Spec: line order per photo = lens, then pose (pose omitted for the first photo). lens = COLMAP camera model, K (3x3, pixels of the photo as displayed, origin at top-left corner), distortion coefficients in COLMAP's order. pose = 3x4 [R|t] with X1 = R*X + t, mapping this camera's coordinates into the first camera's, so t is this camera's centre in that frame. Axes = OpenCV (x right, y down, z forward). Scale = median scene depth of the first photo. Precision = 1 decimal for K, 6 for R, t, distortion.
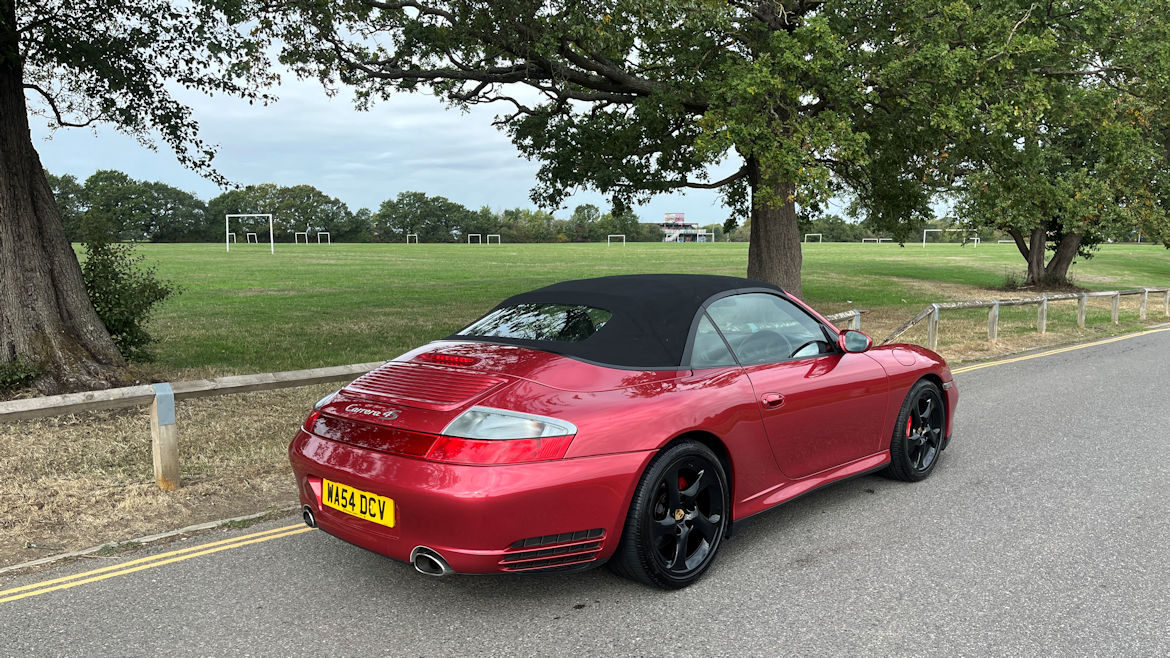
lens RADIAL K [[894.9, 0, 582.1], [0, 894.9, 336.3], [0, 0, 1]] dist [0.039081, -0.058265]
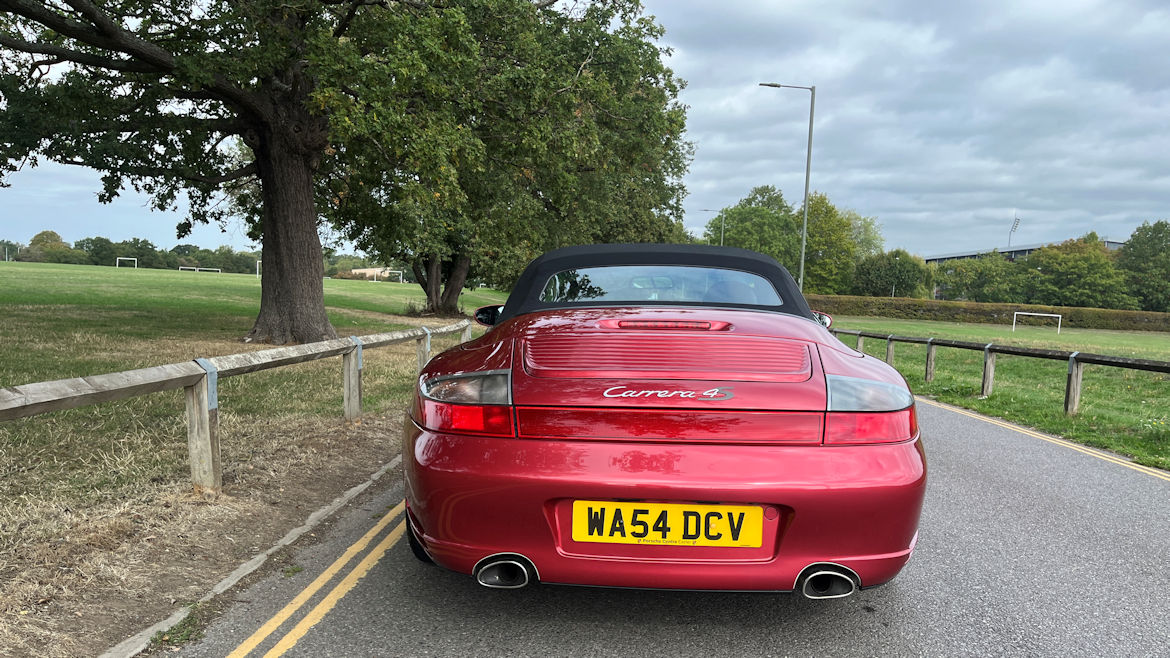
lens RADIAL K [[894.9, 0, 613.5], [0, 894.9, 334.9], [0, 0, 1]] dist [0.039081, -0.058265]
pose [[0.723344, 0.004172, 0.690475, -0.130377], [0.022365, 0.999316, -0.029467, 0.010277], [-0.690126, 0.036757, 0.722755, 0.091747]]
